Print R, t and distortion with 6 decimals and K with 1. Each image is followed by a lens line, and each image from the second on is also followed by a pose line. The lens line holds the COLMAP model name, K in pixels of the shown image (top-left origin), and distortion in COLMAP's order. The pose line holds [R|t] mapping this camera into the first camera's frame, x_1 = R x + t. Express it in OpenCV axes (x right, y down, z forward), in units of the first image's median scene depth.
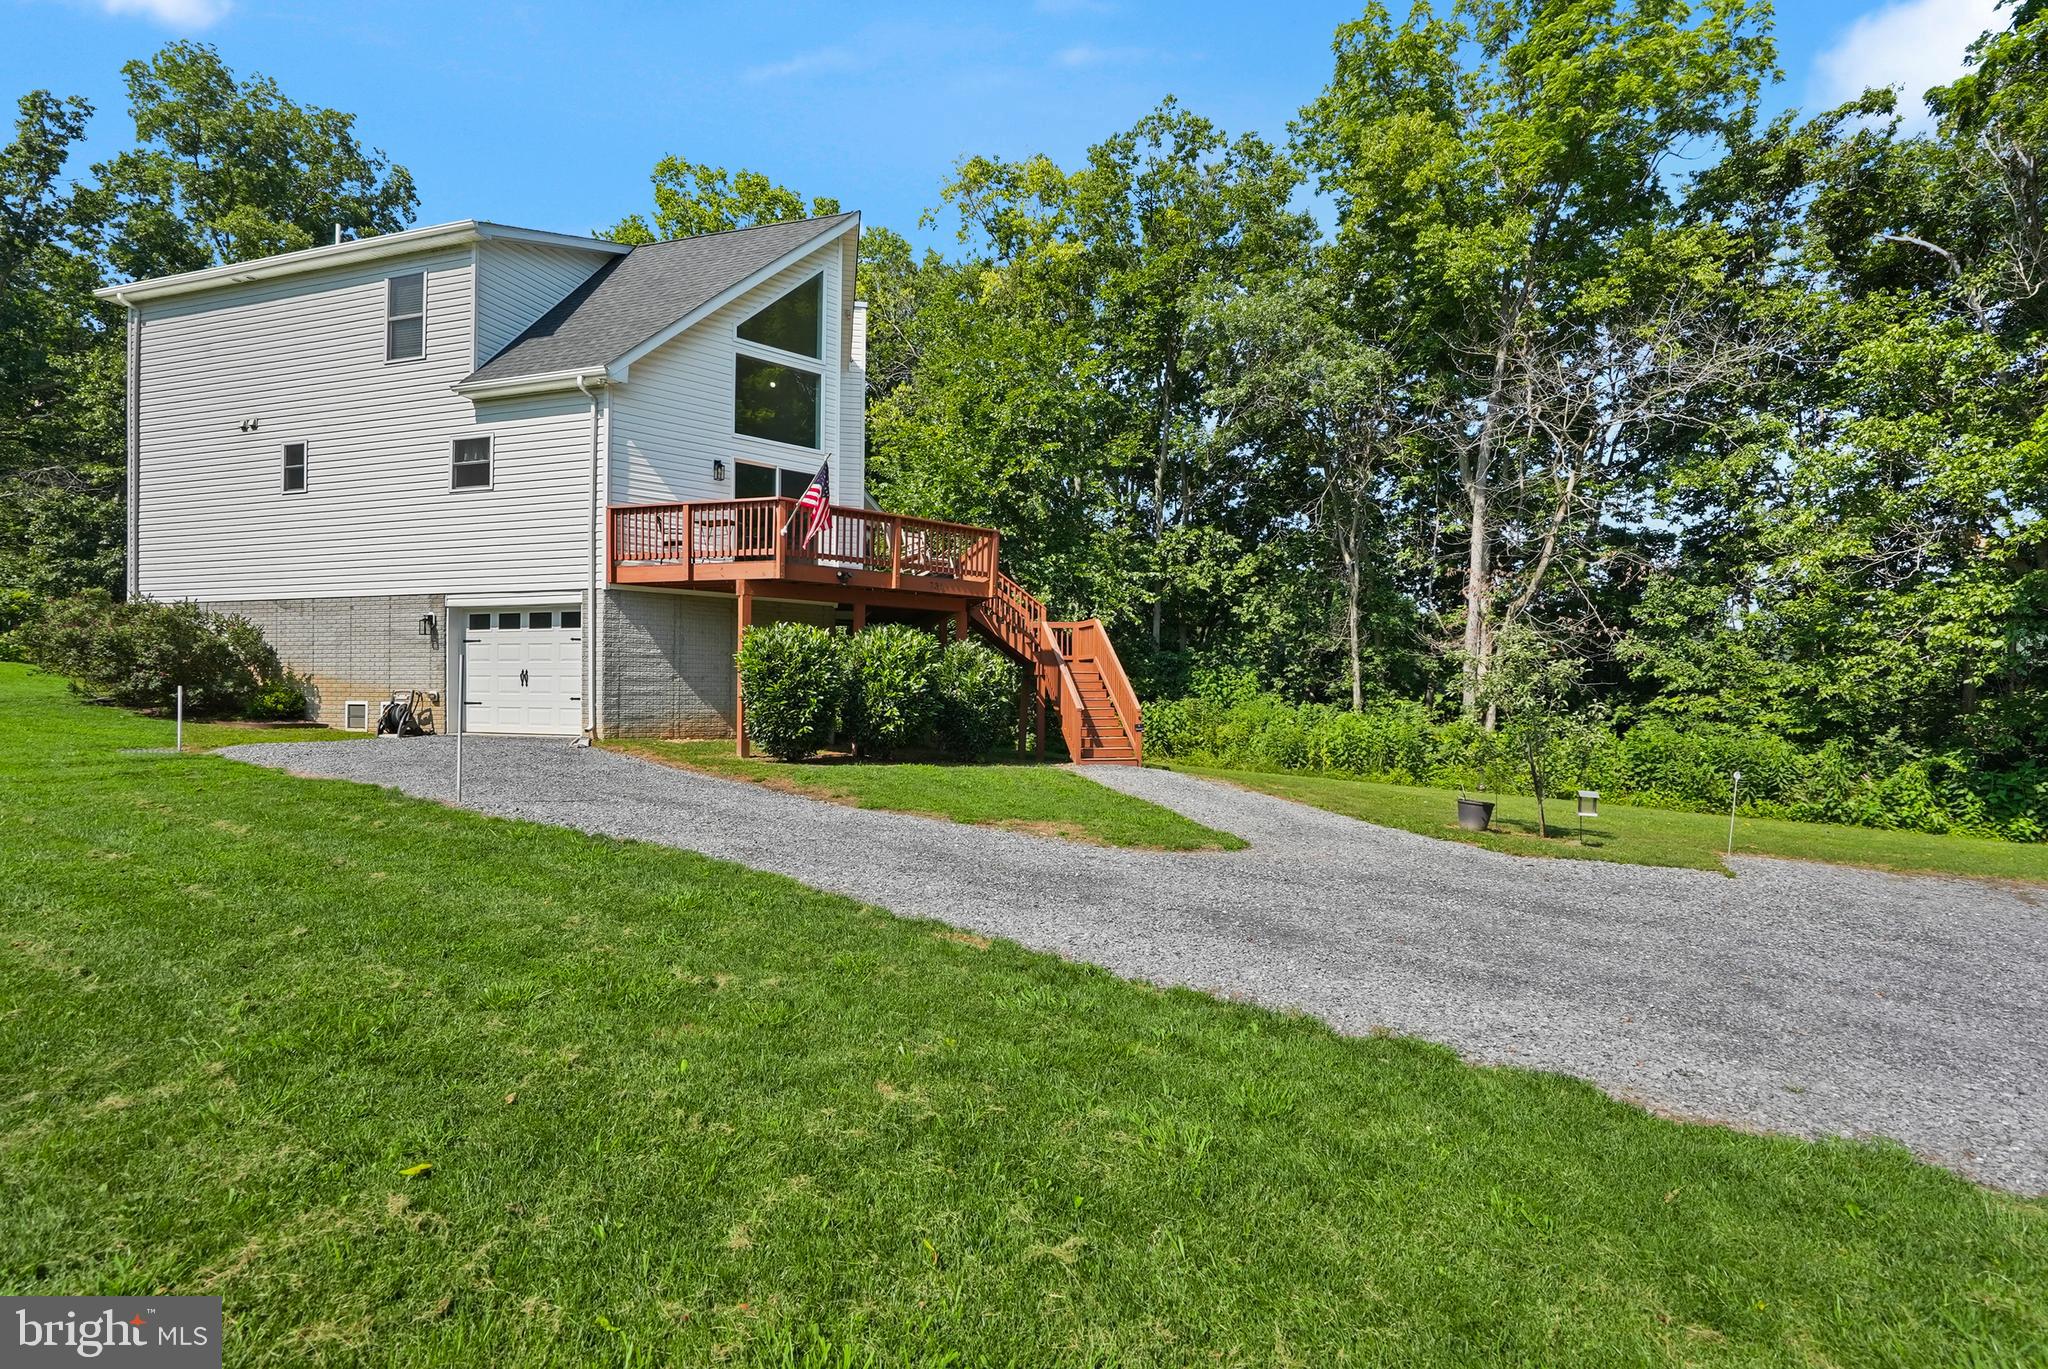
lens RADIAL K [[1039.3, 0, 1049.8], [0, 1039.3, 693.9], [0, 0, 1]] dist [-0.052797, 0.032373]
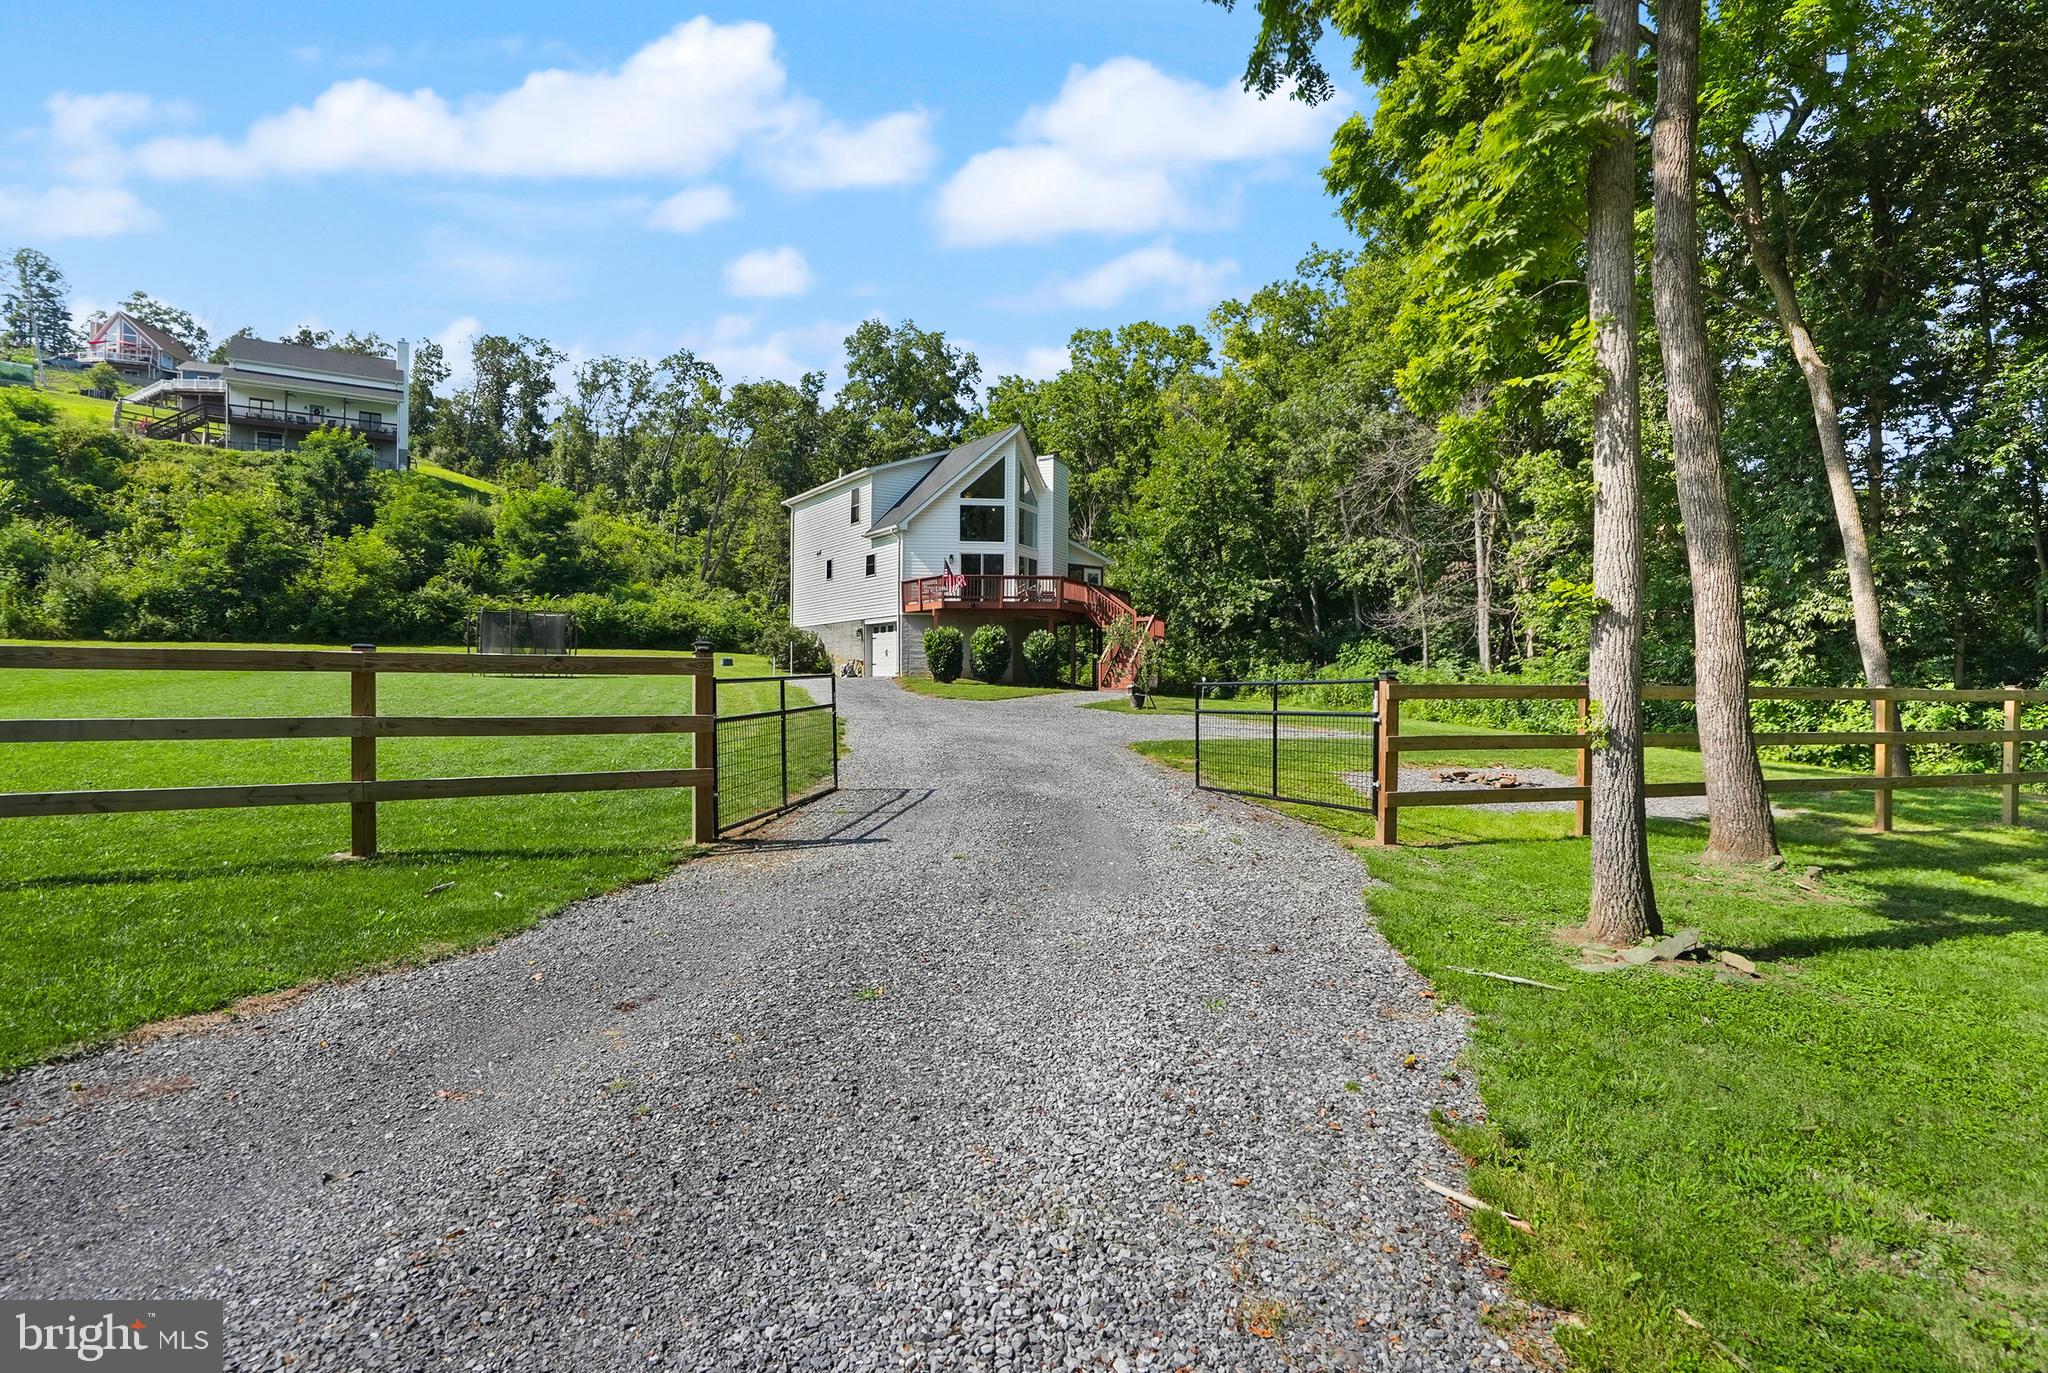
lens RADIAL K [[1027.8, 0, 994.9], [0, 1027.8, 689.9], [0, 0, 1]] dist [0.025527, -0.000145]
pose [[0.767579, -0.003420, -0.640945, 1.161780], [0.005932, 0.999981, 0.001768, 0.064267], [0.640927, -0.005159, 0.767584, -0.649268]]
